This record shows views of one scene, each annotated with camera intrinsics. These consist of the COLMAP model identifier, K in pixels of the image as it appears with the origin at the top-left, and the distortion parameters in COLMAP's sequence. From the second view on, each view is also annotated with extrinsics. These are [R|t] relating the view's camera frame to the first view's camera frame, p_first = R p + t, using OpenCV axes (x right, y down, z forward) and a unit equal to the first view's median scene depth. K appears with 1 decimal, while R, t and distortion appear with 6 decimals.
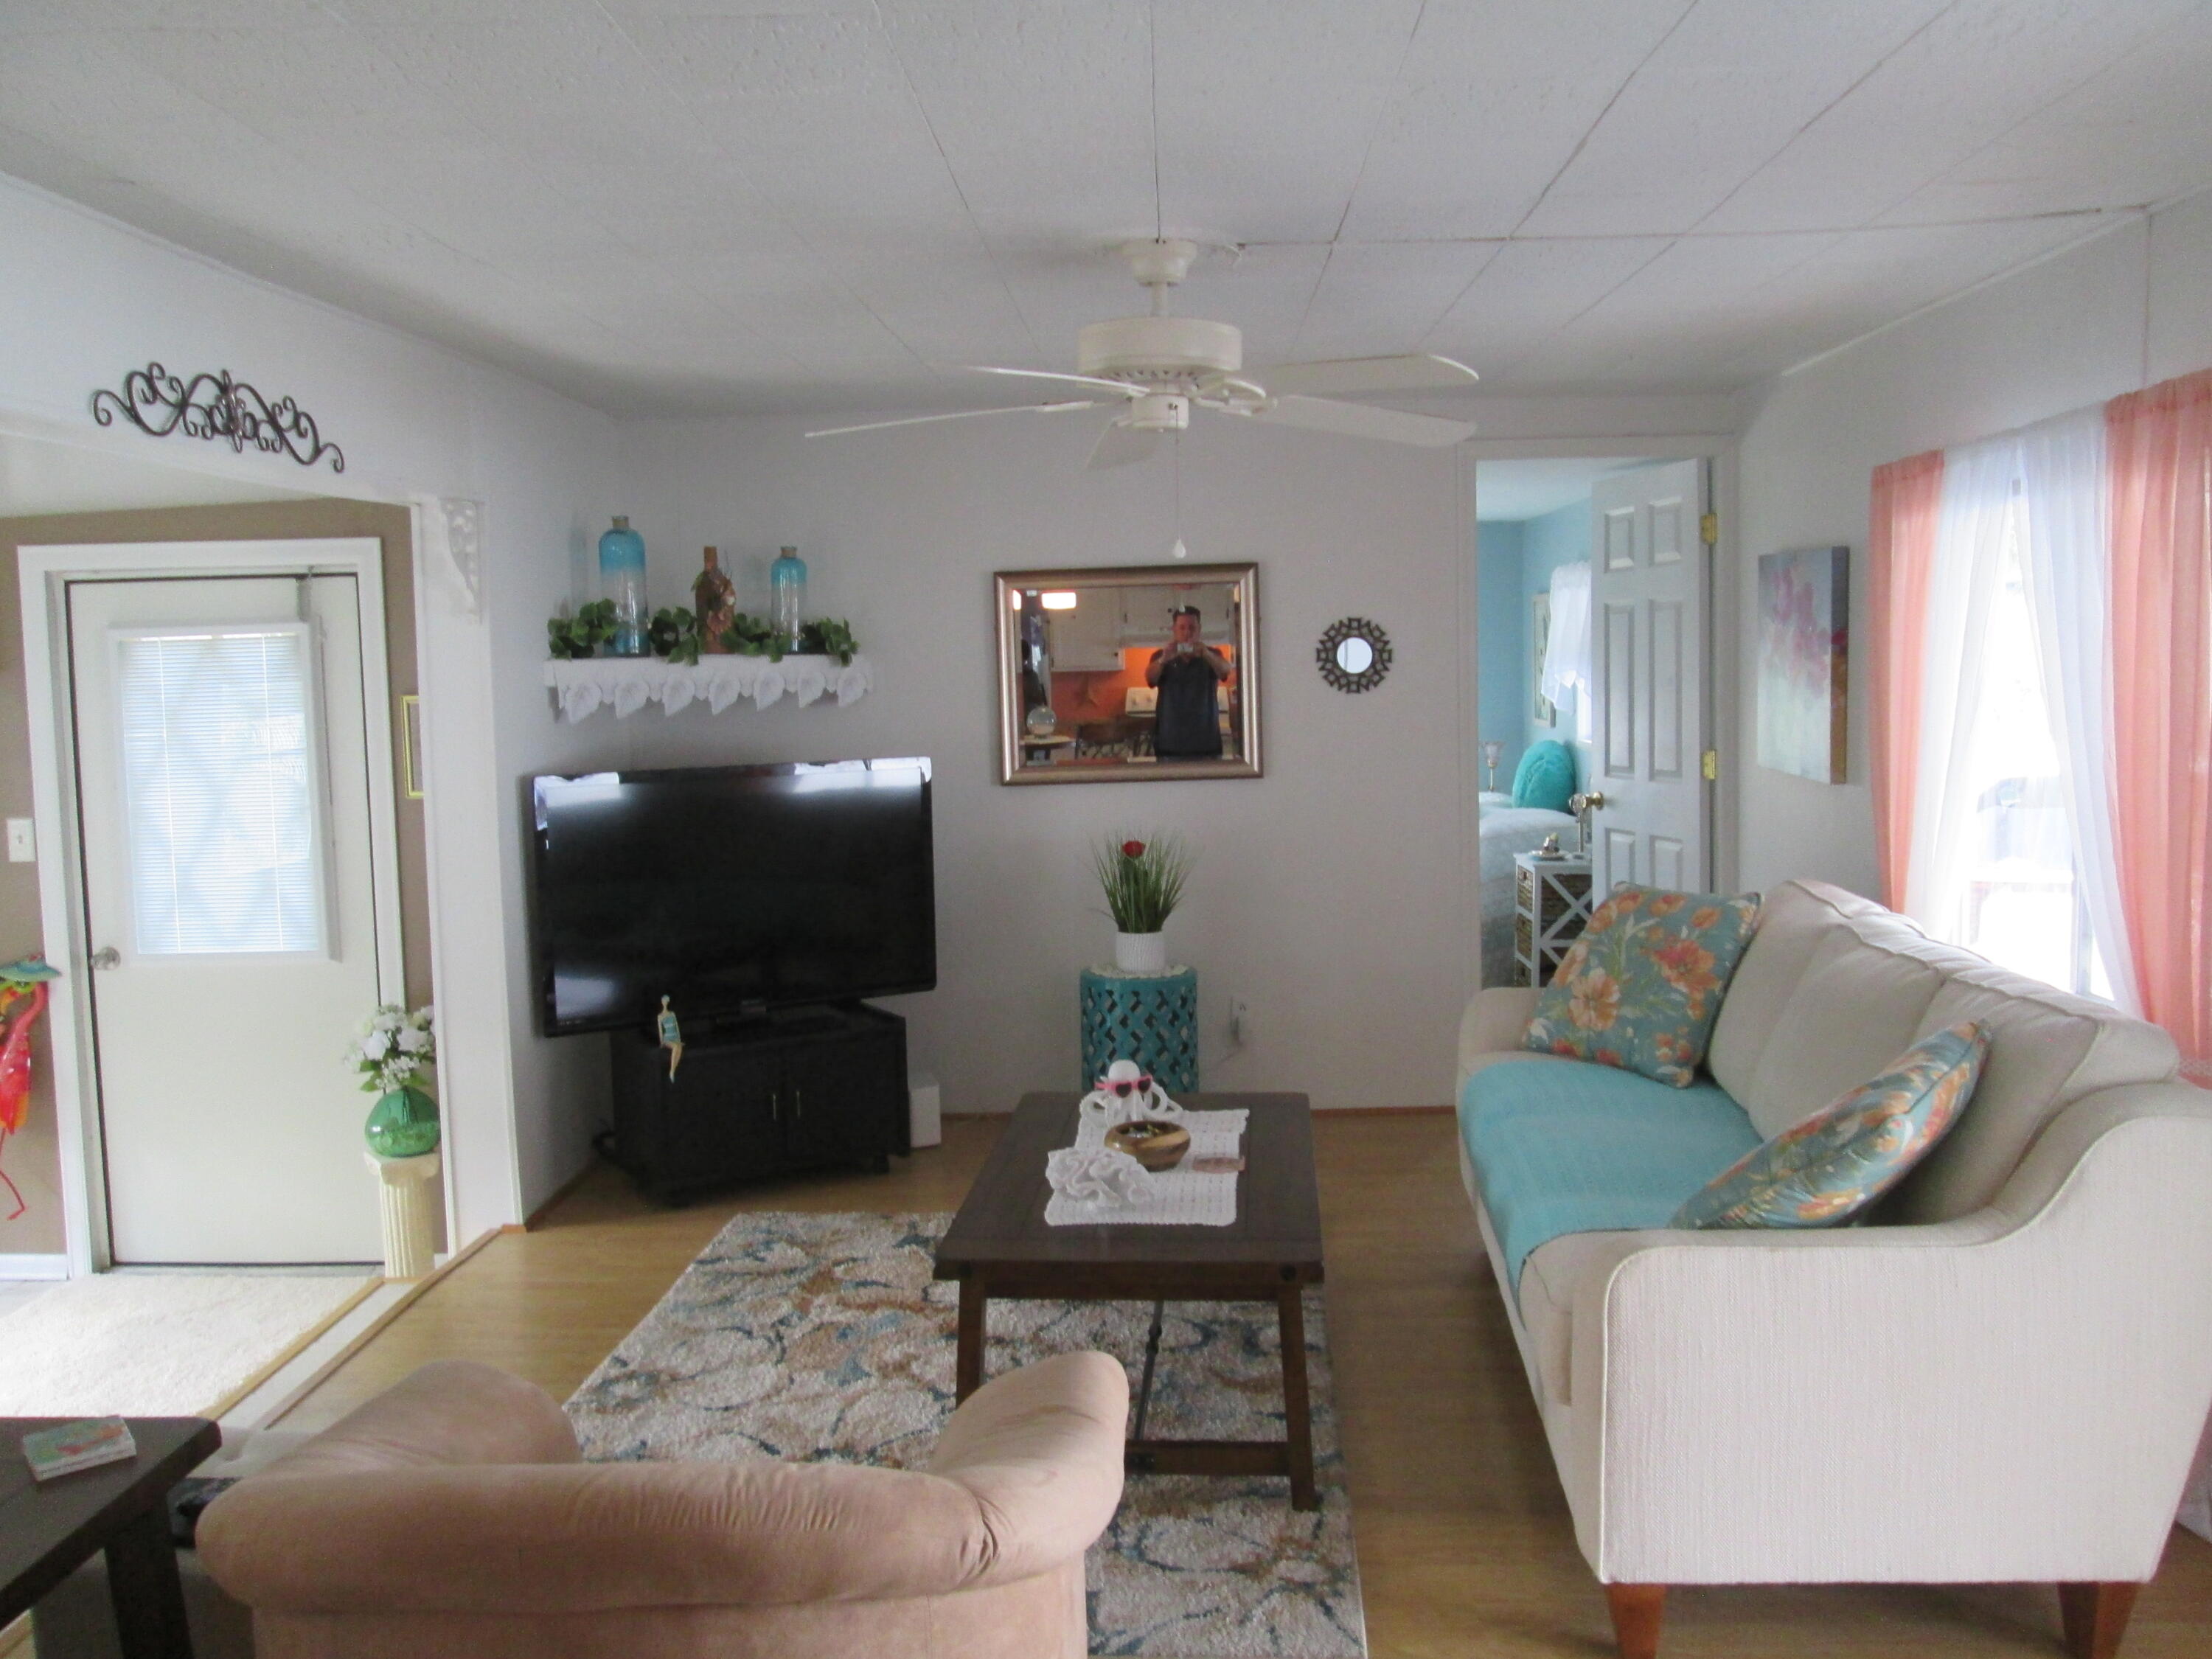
lens RADIAL K [[1843.1, 0, 1107.2], [0, 1843.1, 861.5], [0, 0, 1]] dist [-0.051398, 0.029889]
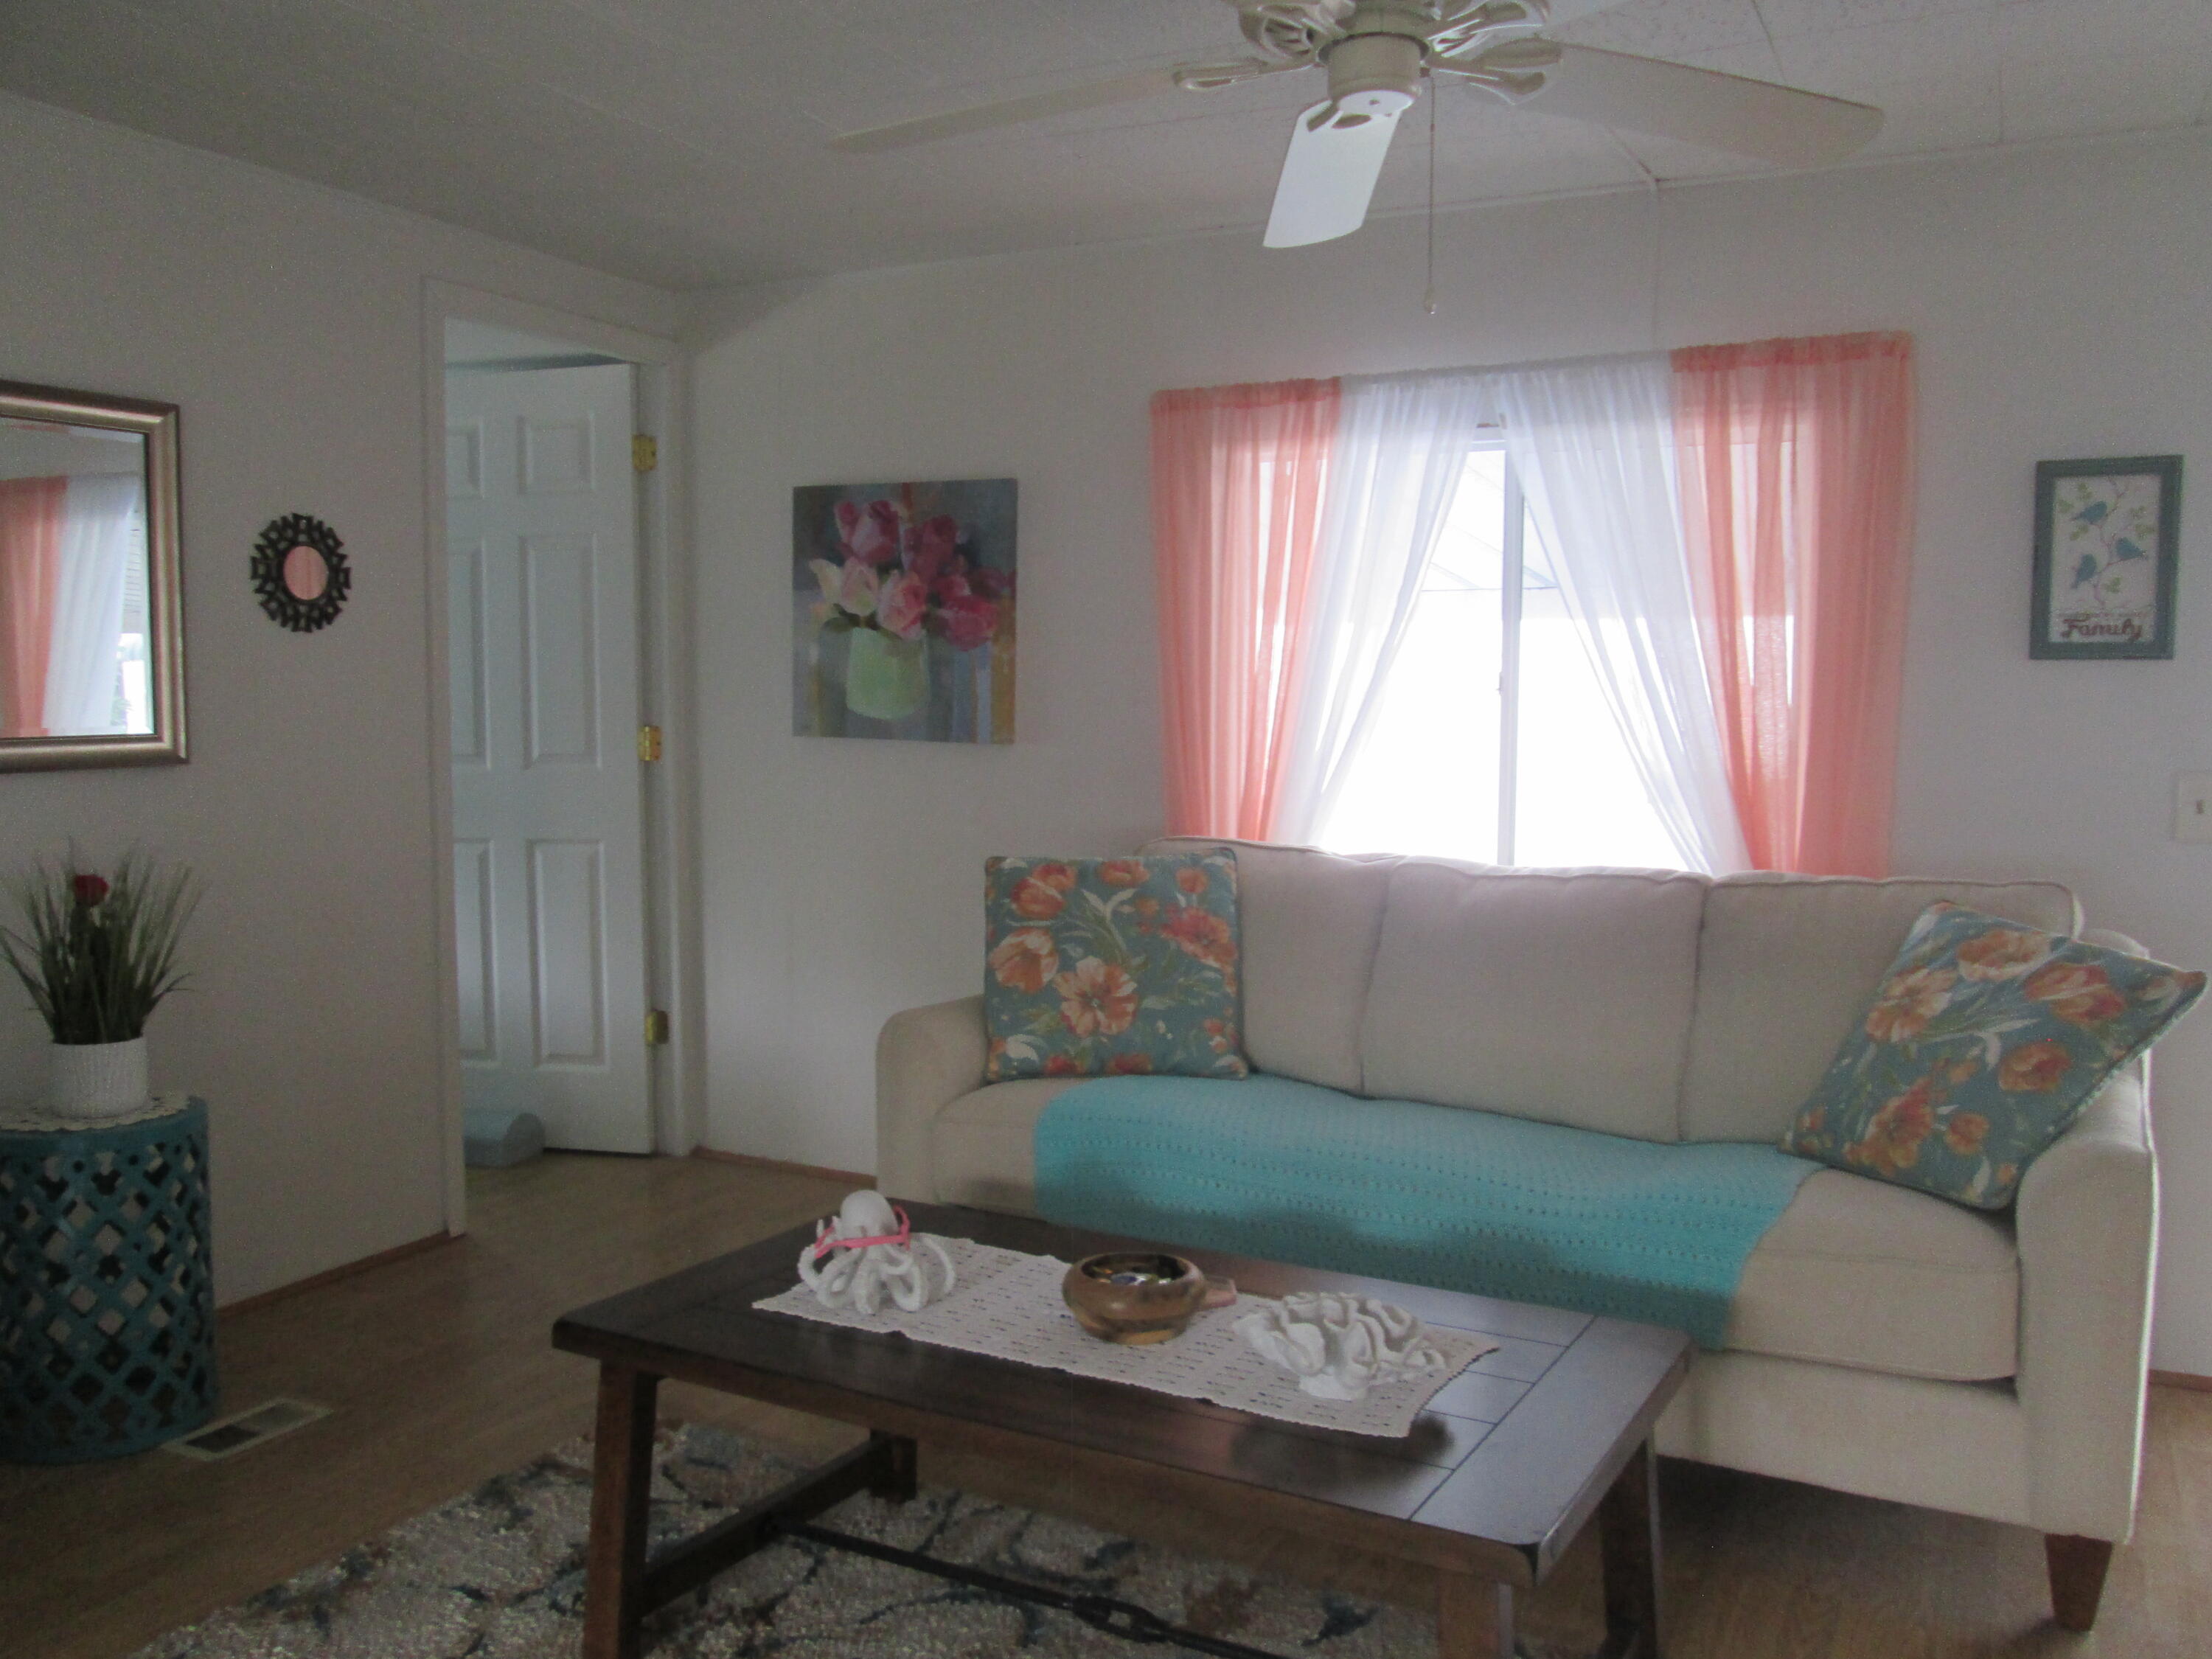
lens RADIAL K [[1843.1, 0, 1122.9], [0, 1843.1, 835.2], [0, 0, 1]] dist [-0.051398, 0.029889]
pose [[0.419525, -0.048926, 0.906424, -0.355723], [0.087309, 0.996092, 0.013356, -0.003565], [-0.903535, 0.073536, 0.422157, 0.508555]]
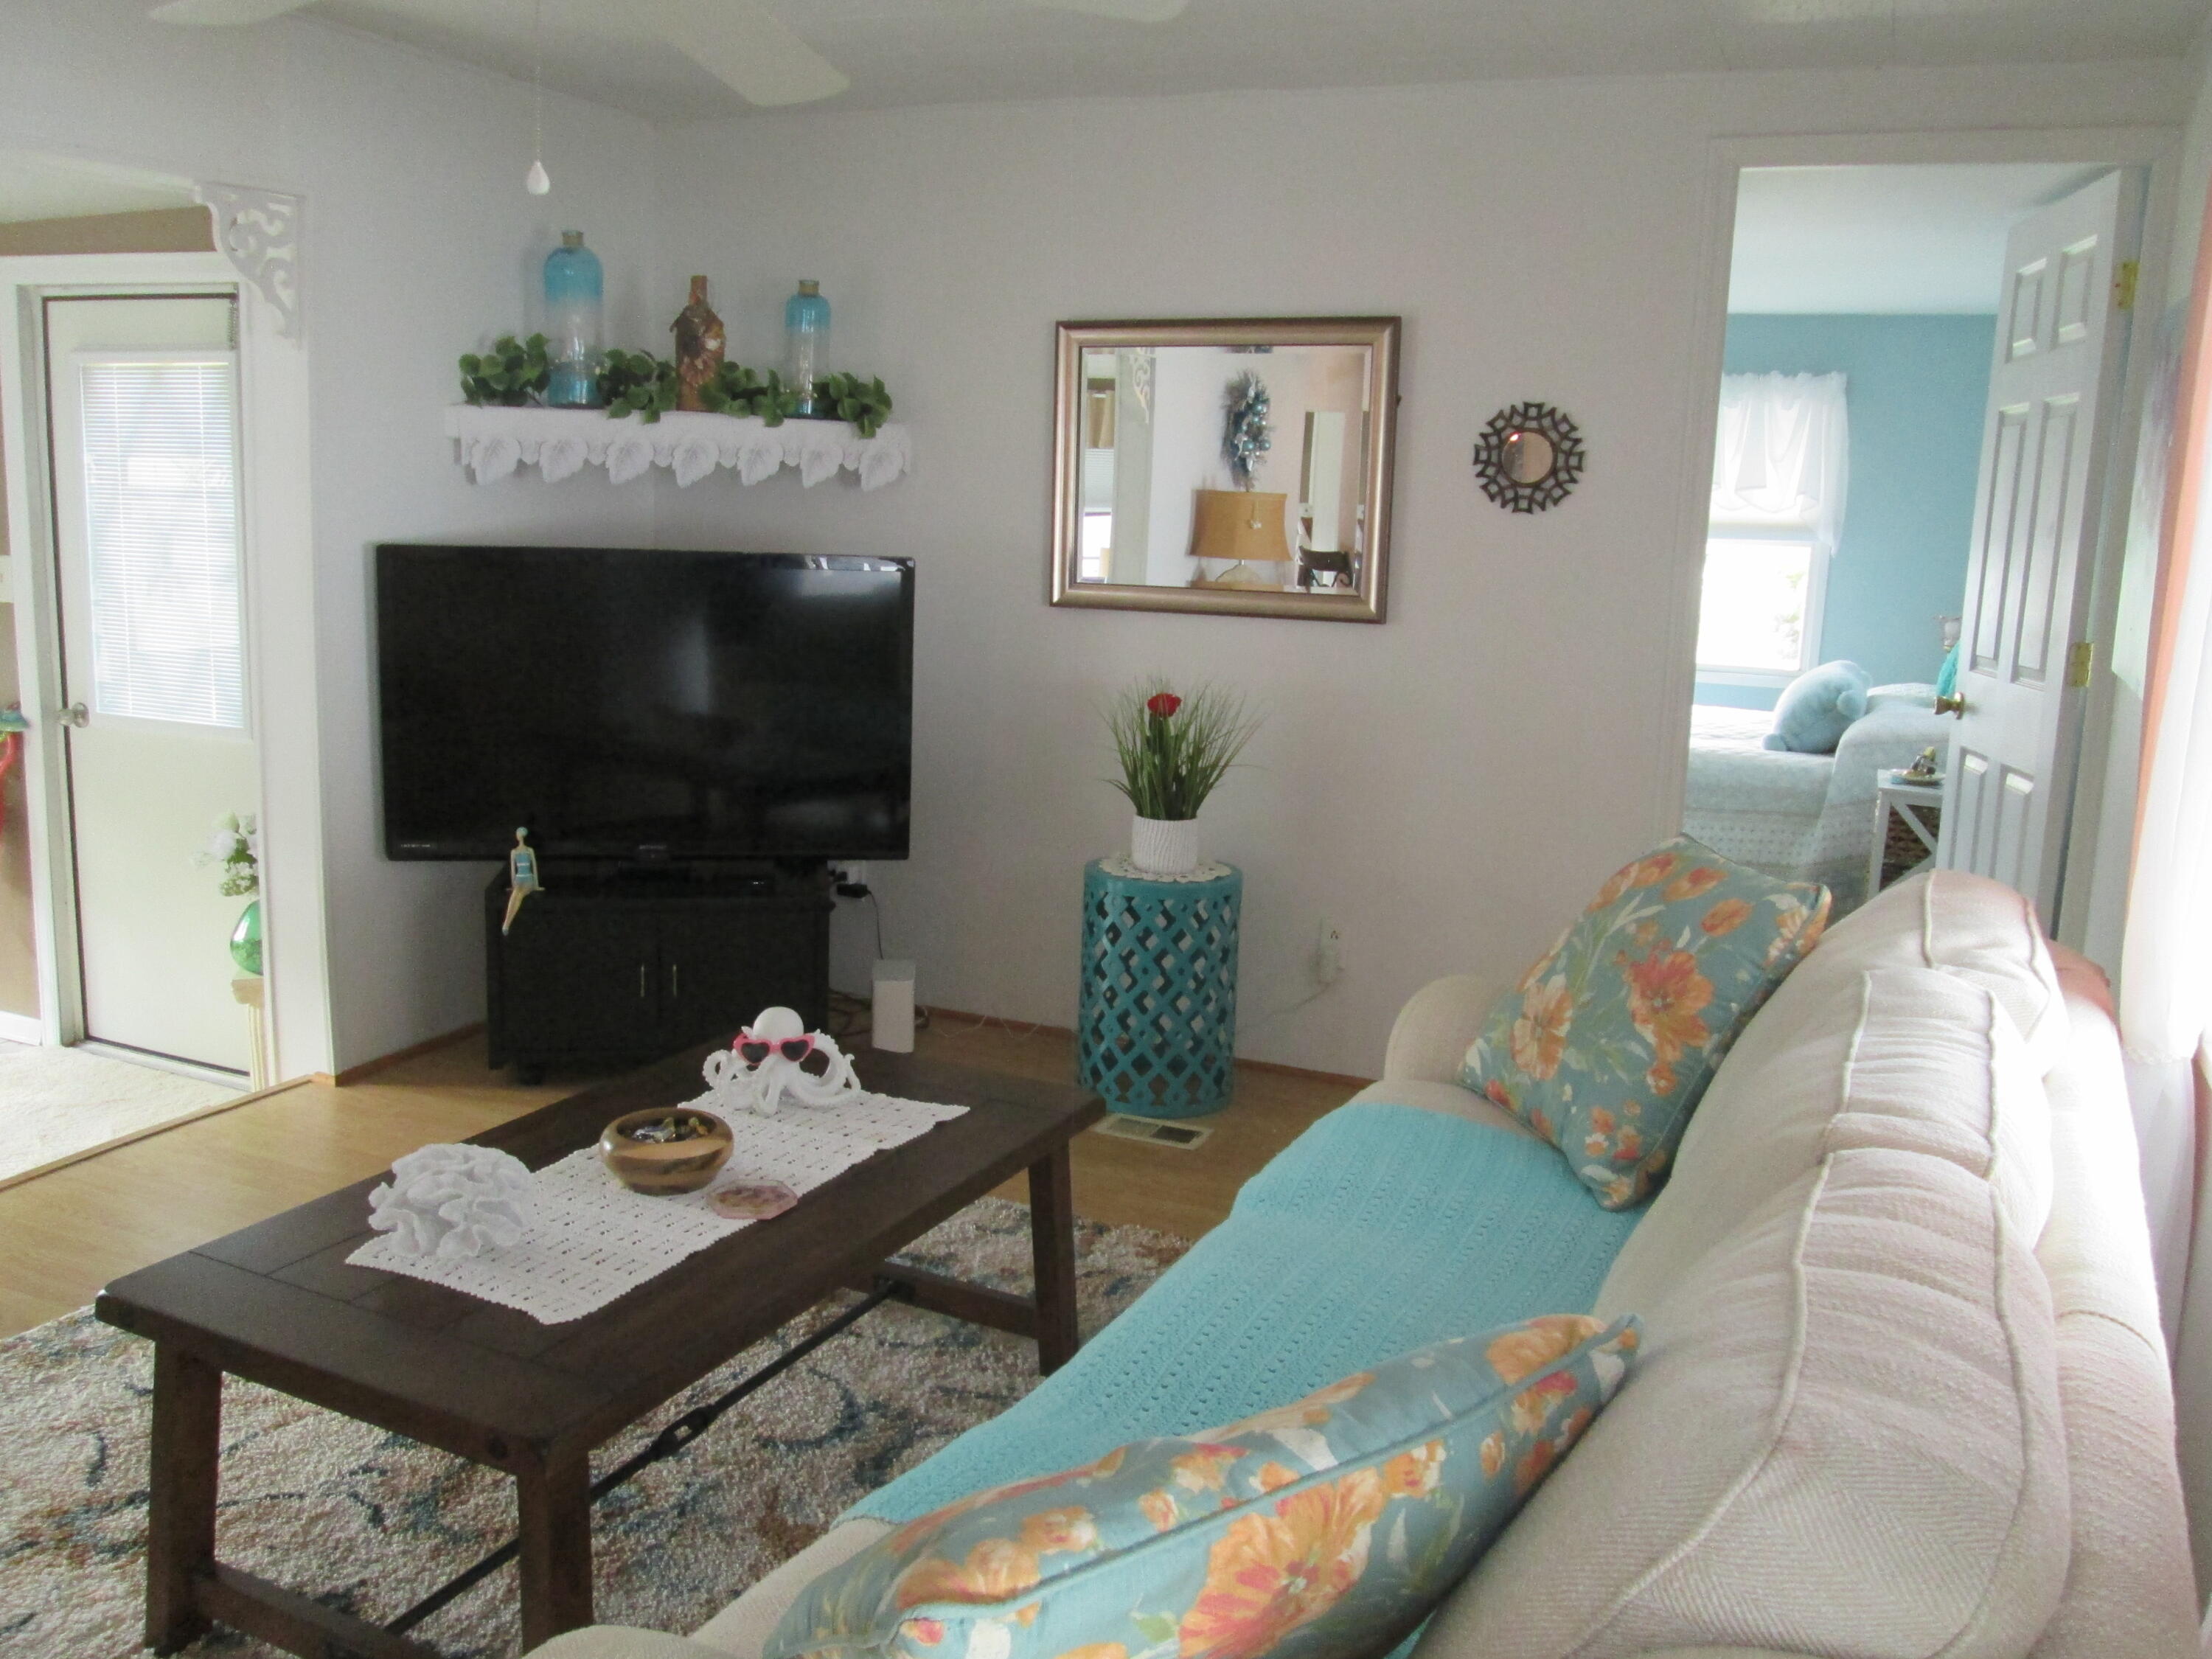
lens RADIAL K [[1843.1, 0, 1109.4], [0, 1843.1, 835.6], [0, 0, 1]] dist [-0.051398, 0.029889]
pose [[0.929878, 0.122478, -0.346879, 0.262314], [-0.095381, 0.990973, 0.094211, -0.022561], [0.355287, -0.054519, 0.933166, 0.311967]]
